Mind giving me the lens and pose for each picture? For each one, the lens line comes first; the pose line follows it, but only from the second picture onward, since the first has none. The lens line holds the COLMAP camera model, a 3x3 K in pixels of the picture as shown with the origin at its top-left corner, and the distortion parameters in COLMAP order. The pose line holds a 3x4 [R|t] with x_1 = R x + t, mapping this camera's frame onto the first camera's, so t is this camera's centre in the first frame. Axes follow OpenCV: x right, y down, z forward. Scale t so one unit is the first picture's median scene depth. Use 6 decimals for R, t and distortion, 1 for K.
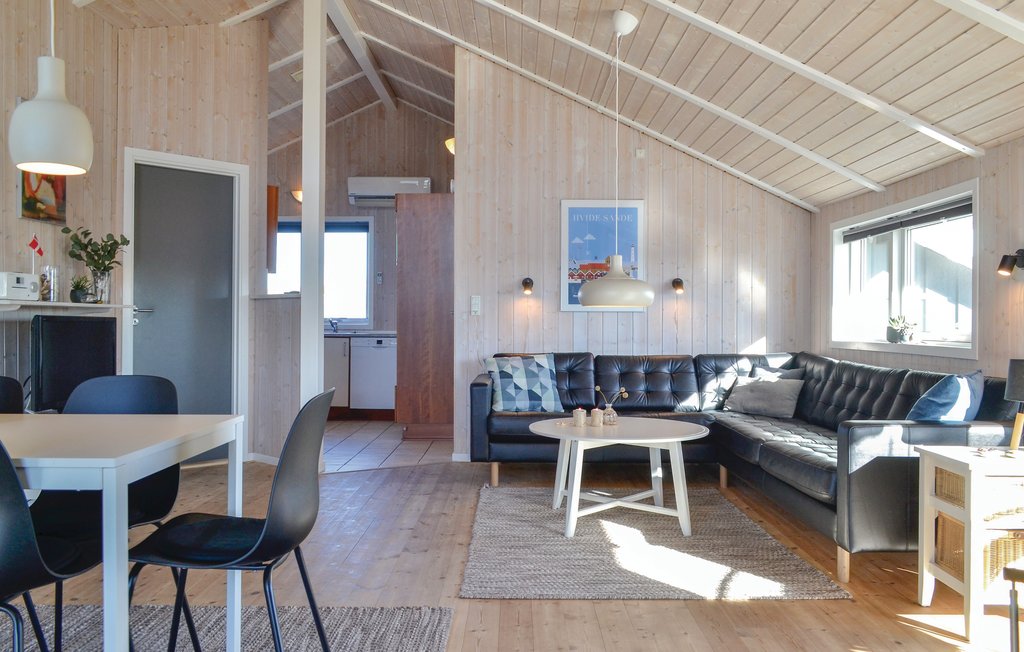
lens RADIAL K [[811.5, 0, 518.4], [0, 811.5, 323.0], [0, 0, 1]] dist [-0.010560, 0.002838]
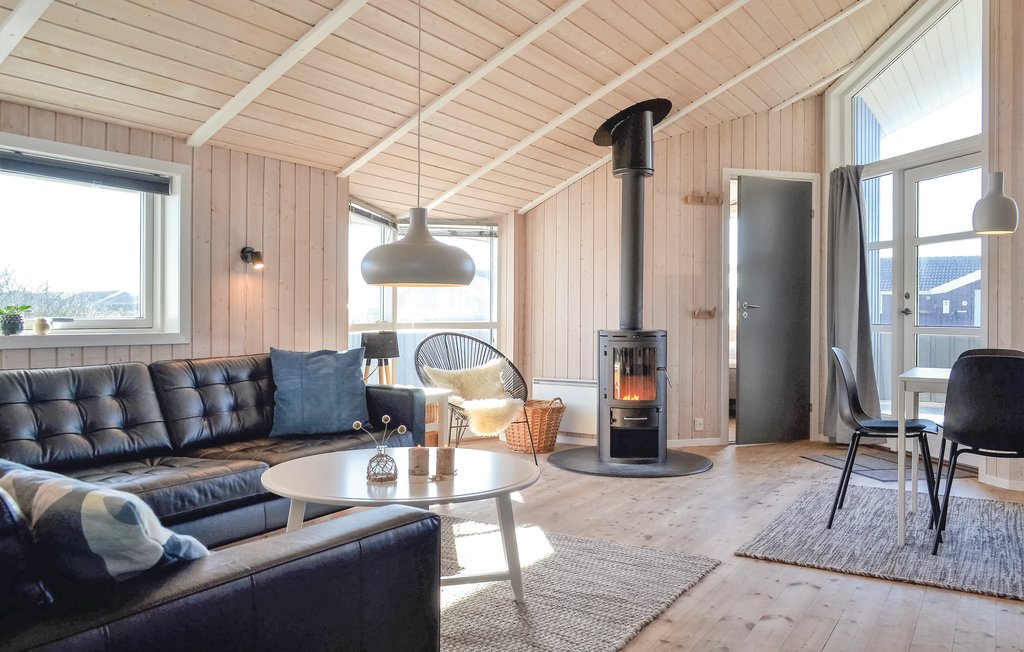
lens RADIAL K [[840.0, 0, 509.8], [0, 840.0, 311.8], [0, 0, 1]] dist [-0.008932, -0.001909]
pose [[-0.858582, -0.007924, 0.512616, -0.217406], [-0.009797, 0.999952, -0.000952, 0.000128], [-0.512583, -0.005839, -0.858618, 1.134134]]
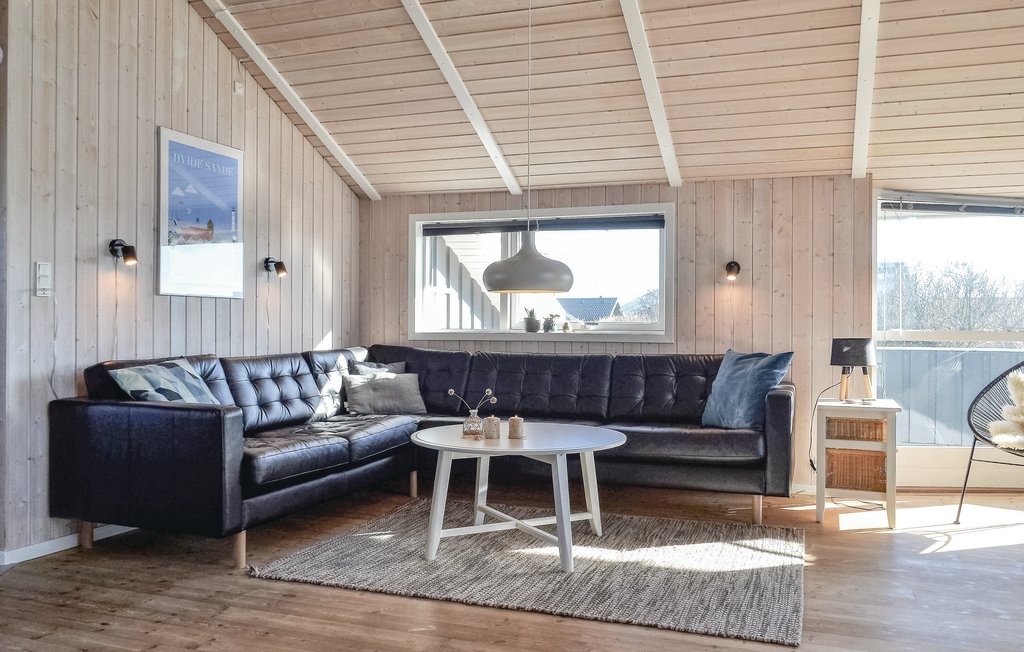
lens RADIAL K [[811.5, 0, 518.4], [0, 811.5, 323.0], [0, 0, 1]] dist [-0.010560, 0.002838]
pose [[0.336947, -0.002165, 0.941521, -0.497561], [-0.005338, 0.999977, 0.004210, 0.004831], [-0.941509, -0.006445, 0.336927, 0.527485]]
